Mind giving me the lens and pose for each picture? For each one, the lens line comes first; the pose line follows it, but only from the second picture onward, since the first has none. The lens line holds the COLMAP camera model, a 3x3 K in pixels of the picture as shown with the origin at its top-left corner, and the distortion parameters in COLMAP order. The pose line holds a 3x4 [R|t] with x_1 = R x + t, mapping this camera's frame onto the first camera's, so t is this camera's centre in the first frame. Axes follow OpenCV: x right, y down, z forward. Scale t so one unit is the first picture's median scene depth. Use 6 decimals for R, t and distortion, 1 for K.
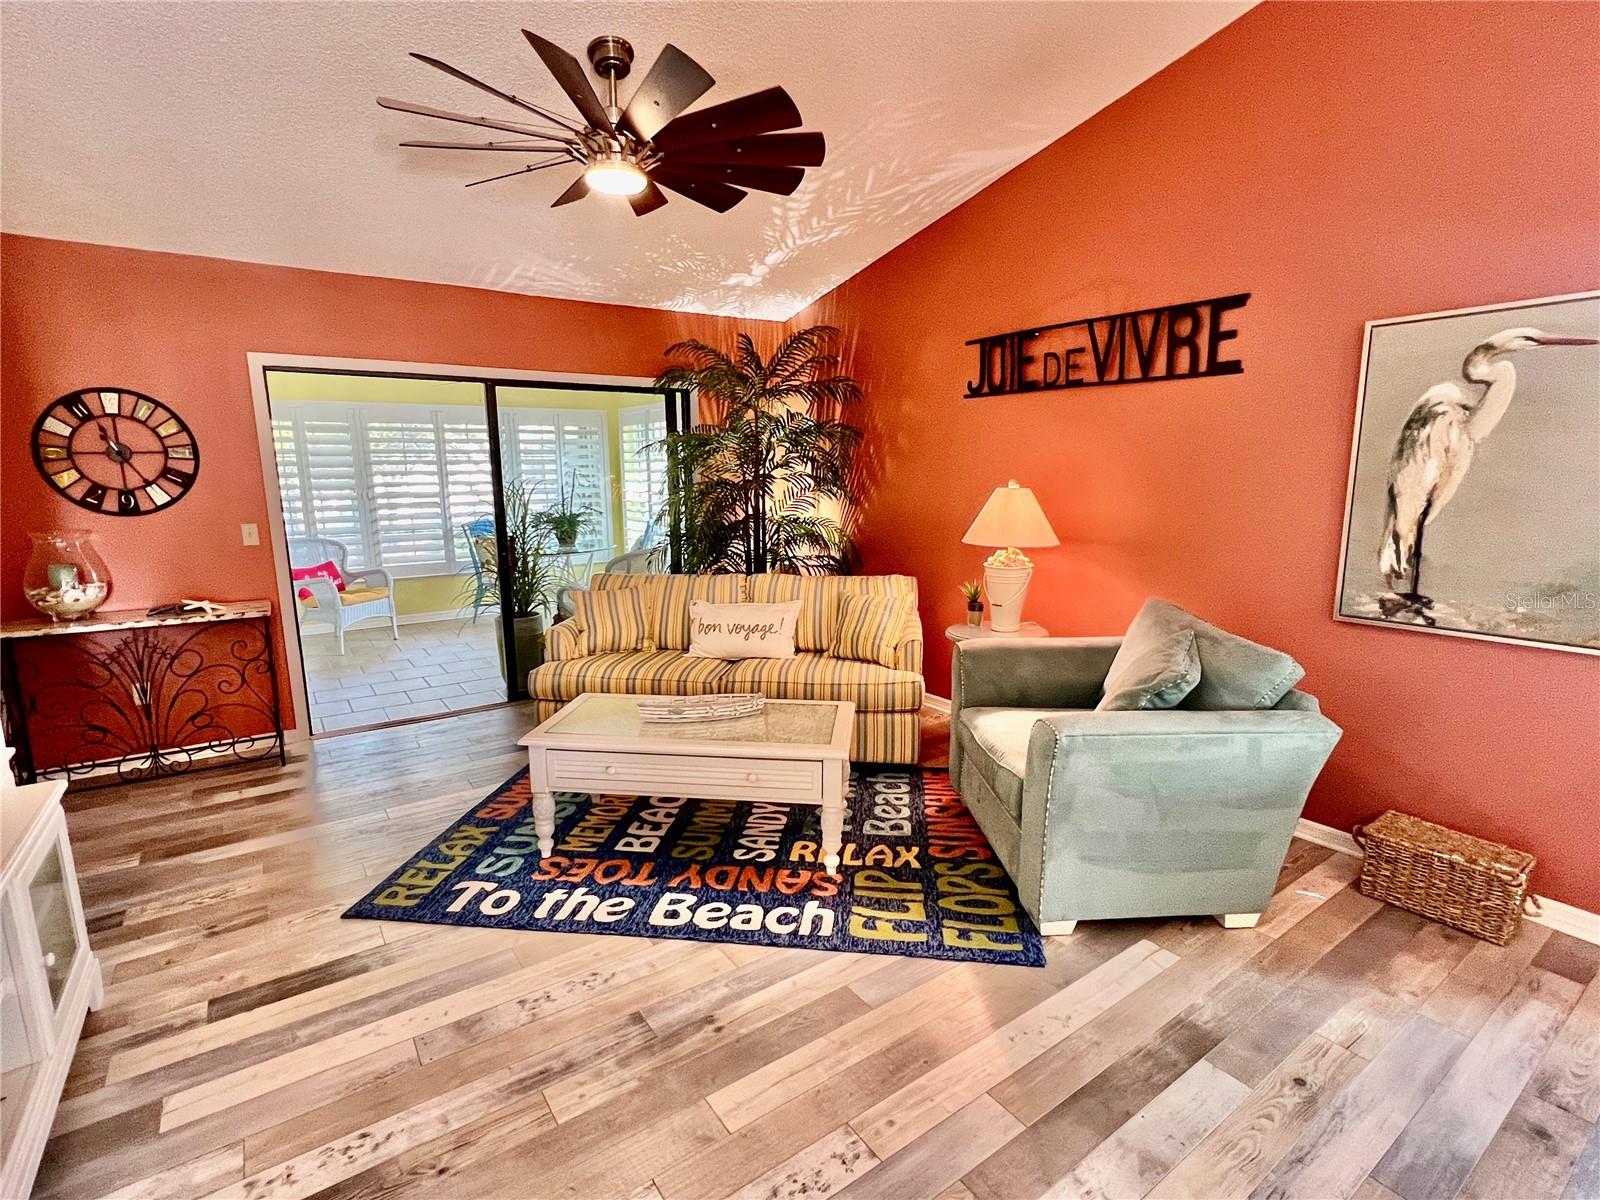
lens RADIAL K [[775.6, 0, 802.8], [0, 775.6, 610.1], [0, 0, 1]] dist [-0.001442, 0.000538]
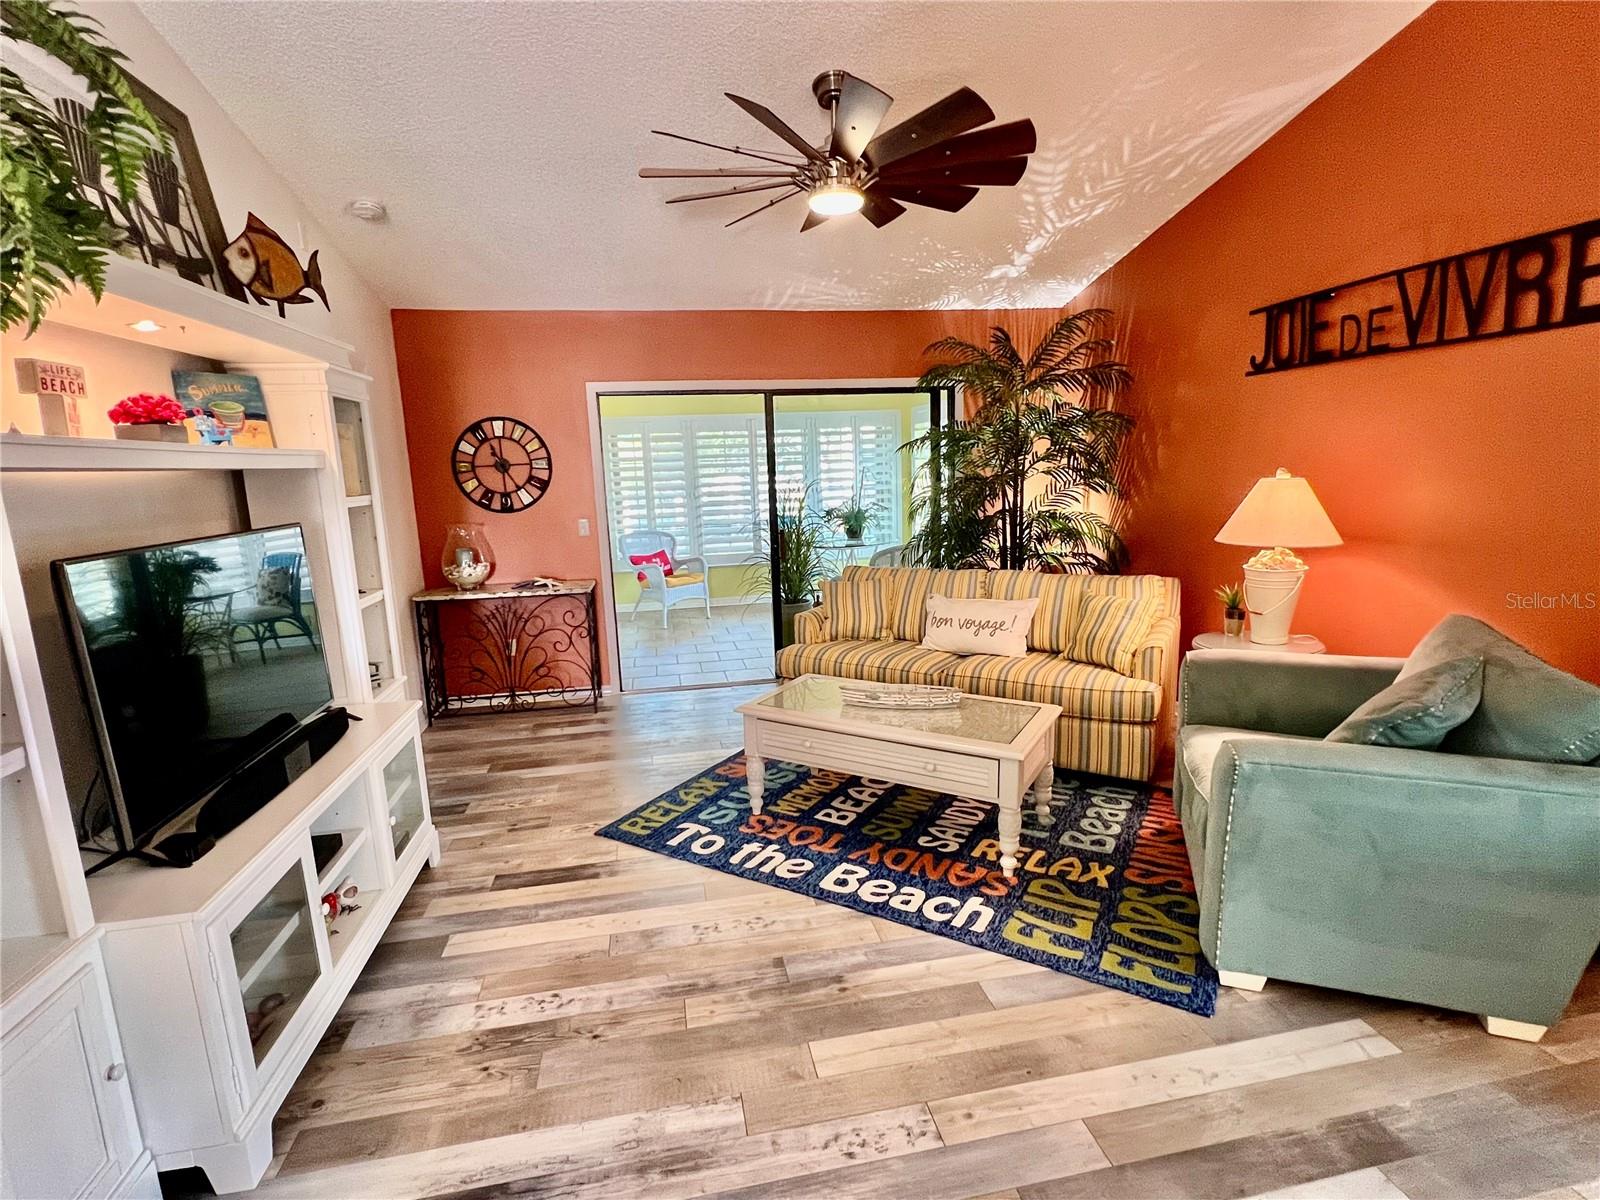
lens RADIAL K [[775.6, 0, 801.0], [0, 775.6, 610.4], [0, 0, 1]] dist [-0.001442, 0.000538]
pose [[0.911356, 0.049051, -0.408685, 0.164781], [-0.046016, 0.998792, 0.017262, -0.000908], [0.409038, 0.003075, 0.912512, -0.005714]]
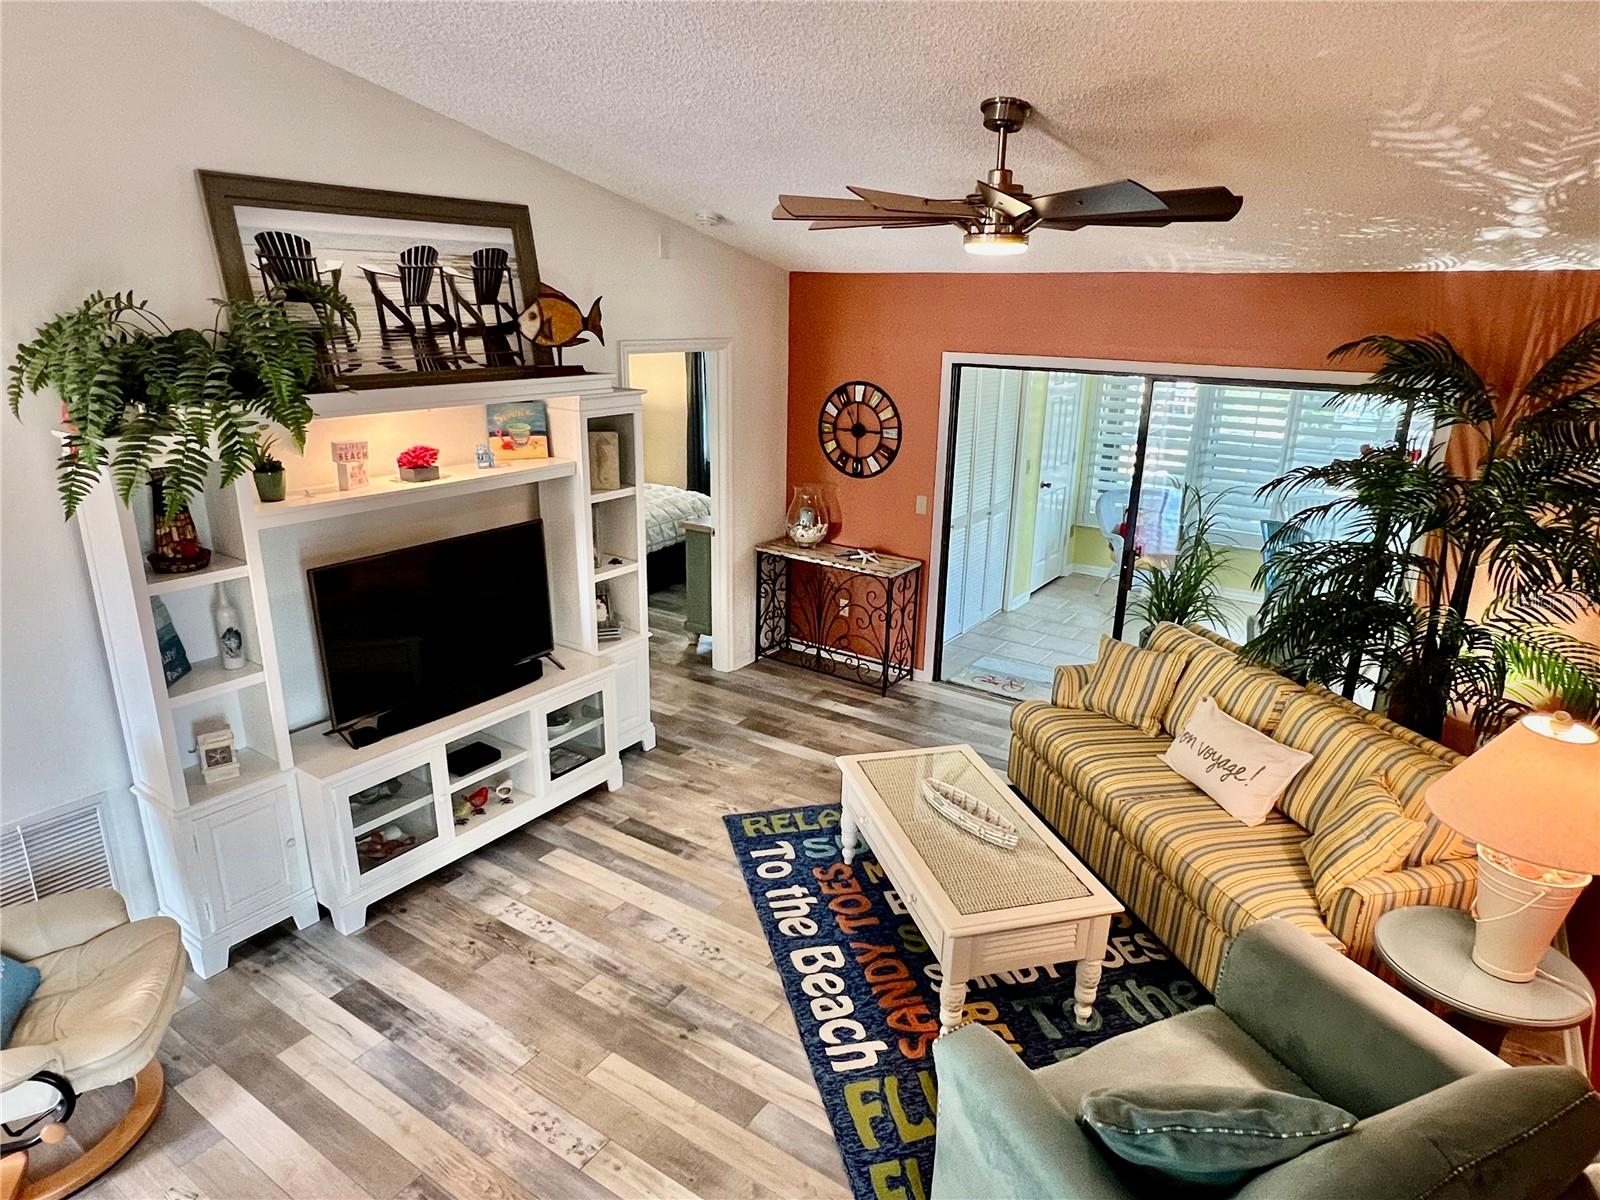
lens RADIAL K [[963.5, 0, 801.3], [0, 963.5, 612.8], [0, 0, 1]] dist [-0.002350, 0.000448]
pose [[0.357724, 0.297309, -0.885235, 0.726680], [-0.192262, 0.951104, 0.241738, -0.330565], [0.913821, 0.083722, 0.397394, 0.330386]]
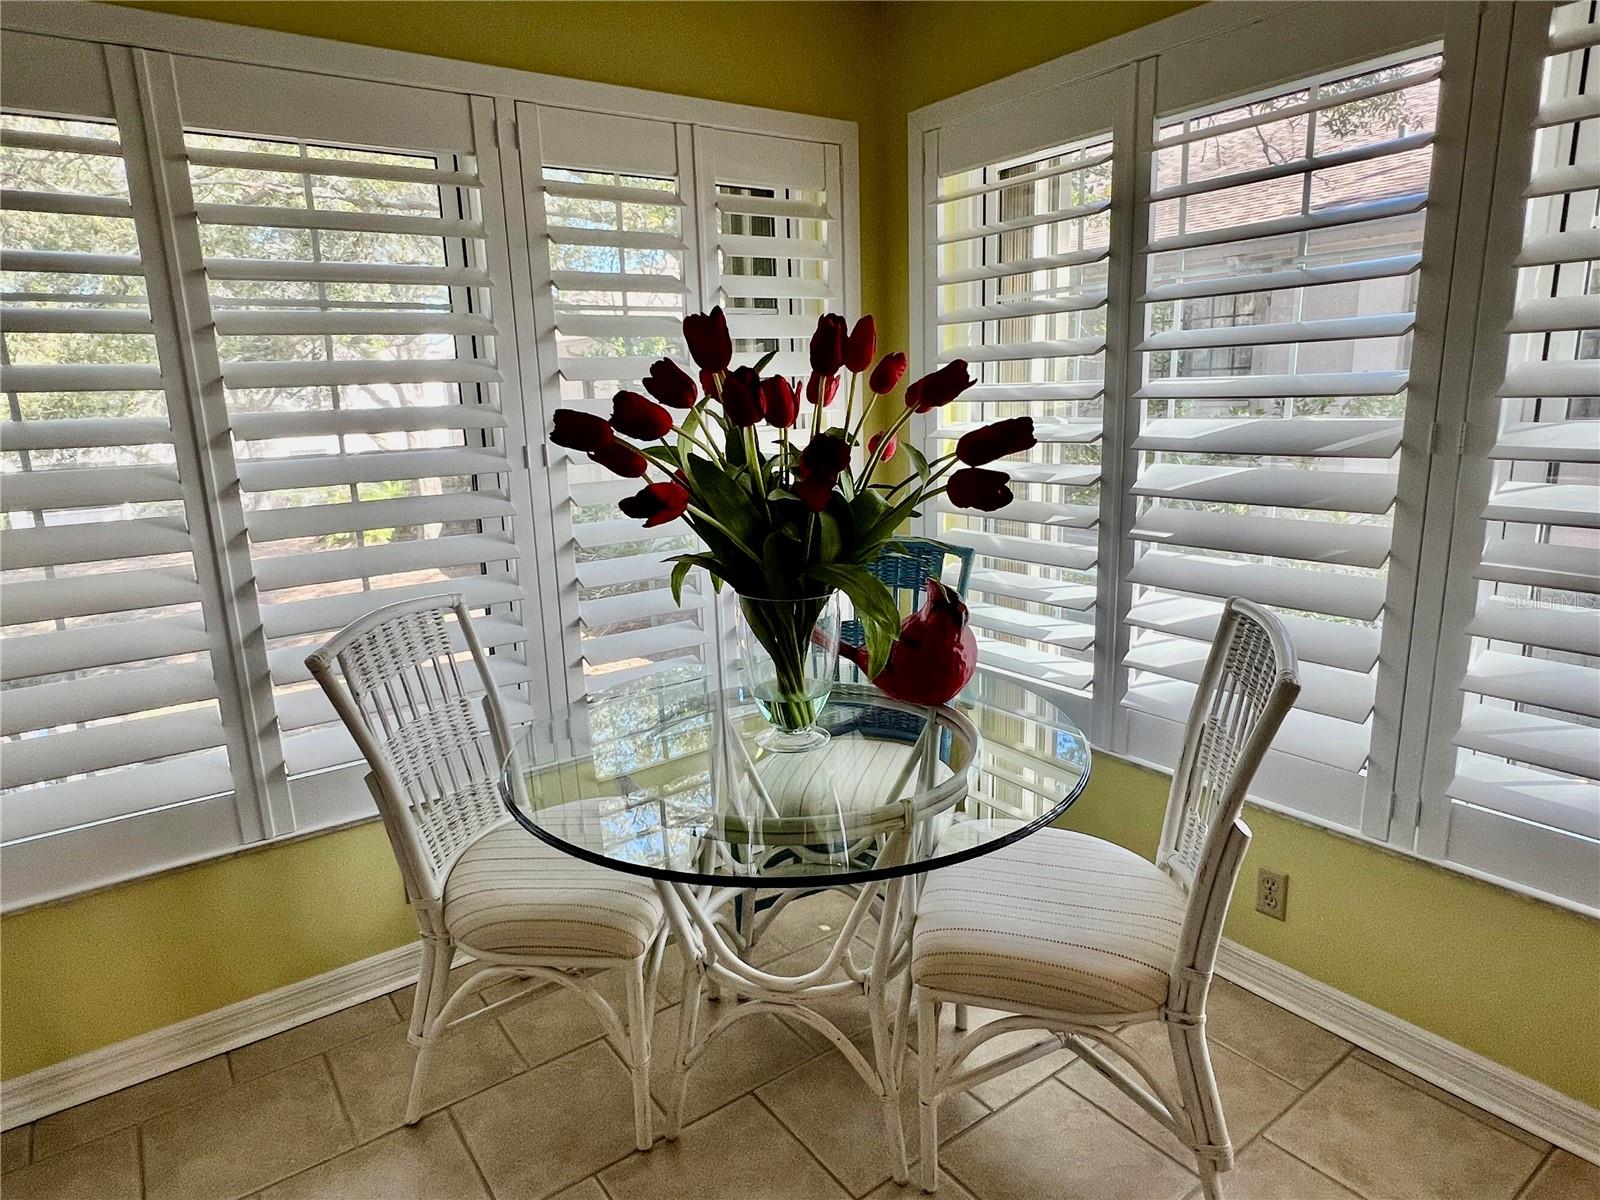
lens RADIAL K [[963.5, 0, 797.8], [0, 963.5, 614.9], [0, 0, 1]] dist [-0.002350, 0.000448]
pose [[0.999565, -0.028933, 0.005641, -0.729447], [0.028653, 0.998594, 0.044594, -0.286207], [-0.006924, -0.044413, 0.998989, 1.762104]]
